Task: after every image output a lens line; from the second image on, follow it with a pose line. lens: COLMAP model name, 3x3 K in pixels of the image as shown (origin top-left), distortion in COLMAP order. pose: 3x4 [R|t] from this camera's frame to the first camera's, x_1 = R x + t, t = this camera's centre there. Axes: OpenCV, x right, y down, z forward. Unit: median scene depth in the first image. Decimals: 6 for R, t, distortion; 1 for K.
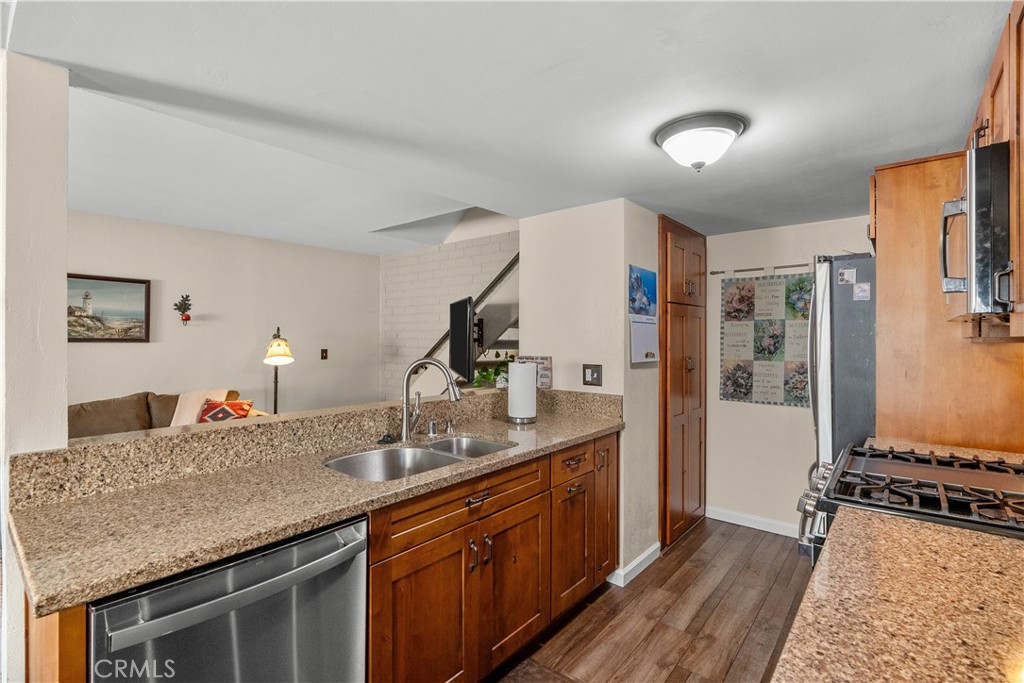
lens RADIAL K [[463.6, 0, 518.1], [0, 463.6, 337.6], [0, 0, 1]] dist [-0.005975, 0.000793]
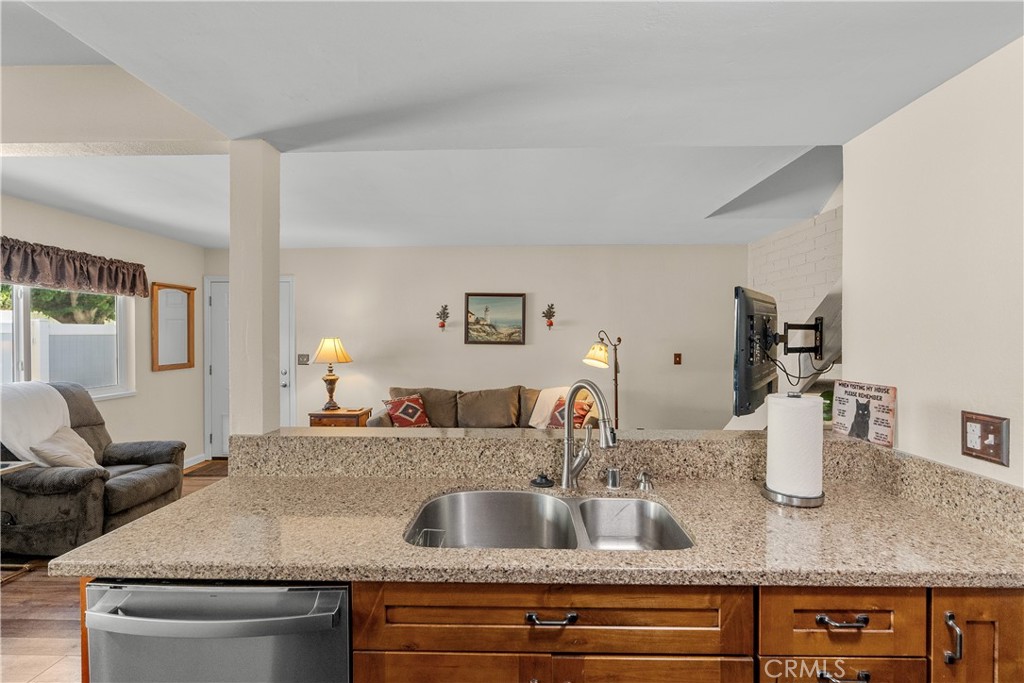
lens RADIAL K [[463.6, 0, 518.1], [0, 463.6, 337.6], [0, 0, 1]] dist [-0.005975, 0.000793]
pose [[0.625977, 0.002510, -0.779837, 0.224179], [-0.001906, 0.999997, 0.001688, -0.016814], [0.779839, 0.000430, 0.625980, 0.357515]]
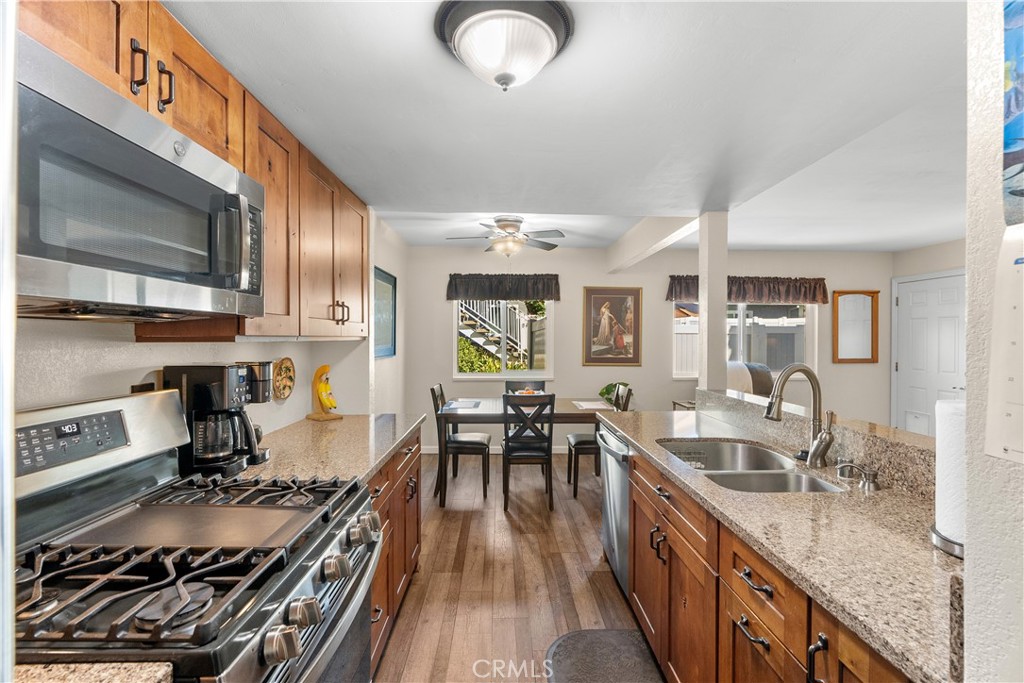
lens RADIAL K [[463.6, 0, 518.1], [0, 463.6, 337.6], [0, 0, 1]] dist [-0.005975, 0.000793]
pose [[-0.738337, -0.001575, -0.674430, 0.526886], [-0.003356, 0.999993, 0.001339, -0.001116], [0.674423, 0.003252, -0.738338, 0.957619]]
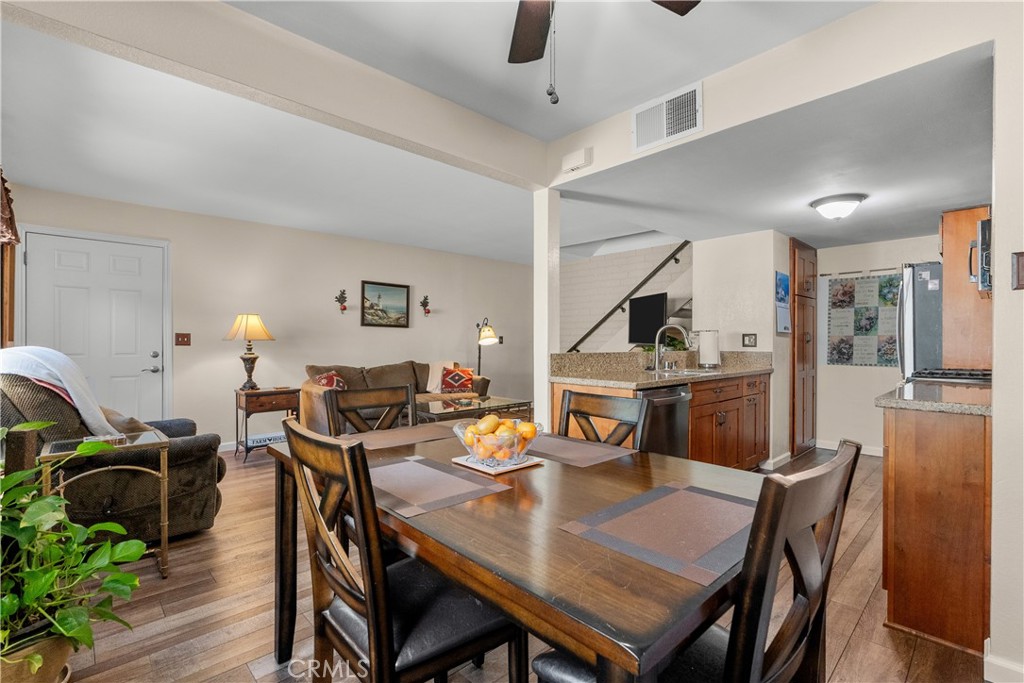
lens RADIAL K [[451.7, 0, 525.8], [0, 451.7, 341.9], [0, 0, 1]] dist [-0.001893, 0.000164]
pose [[0.993726, 0.001861, -0.111824, -0.425818], [-0.001819, 0.999998, 0.000481, 0.086015], [0.111825, -0.000275, 0.993728, -0.620744]]
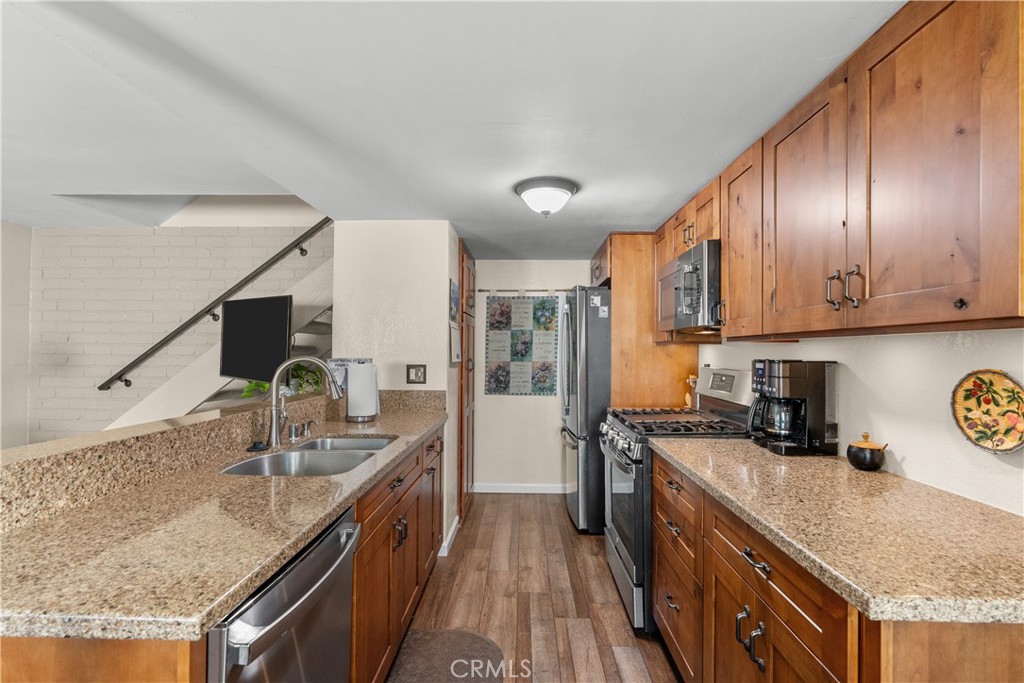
lens RADIAL K [[457.5, 0, 508.1], [0, 457.5, 345.4], [0, 0, 1]] dist [-0.002058, 0.000587]
pose [[0.795326, 0.010774, 0.606086, -0.326470], [-0.005646, 0.999930, -0.010366, 0.021898], [-0.606155, 0.004822, 0.795332, -0.004021]]
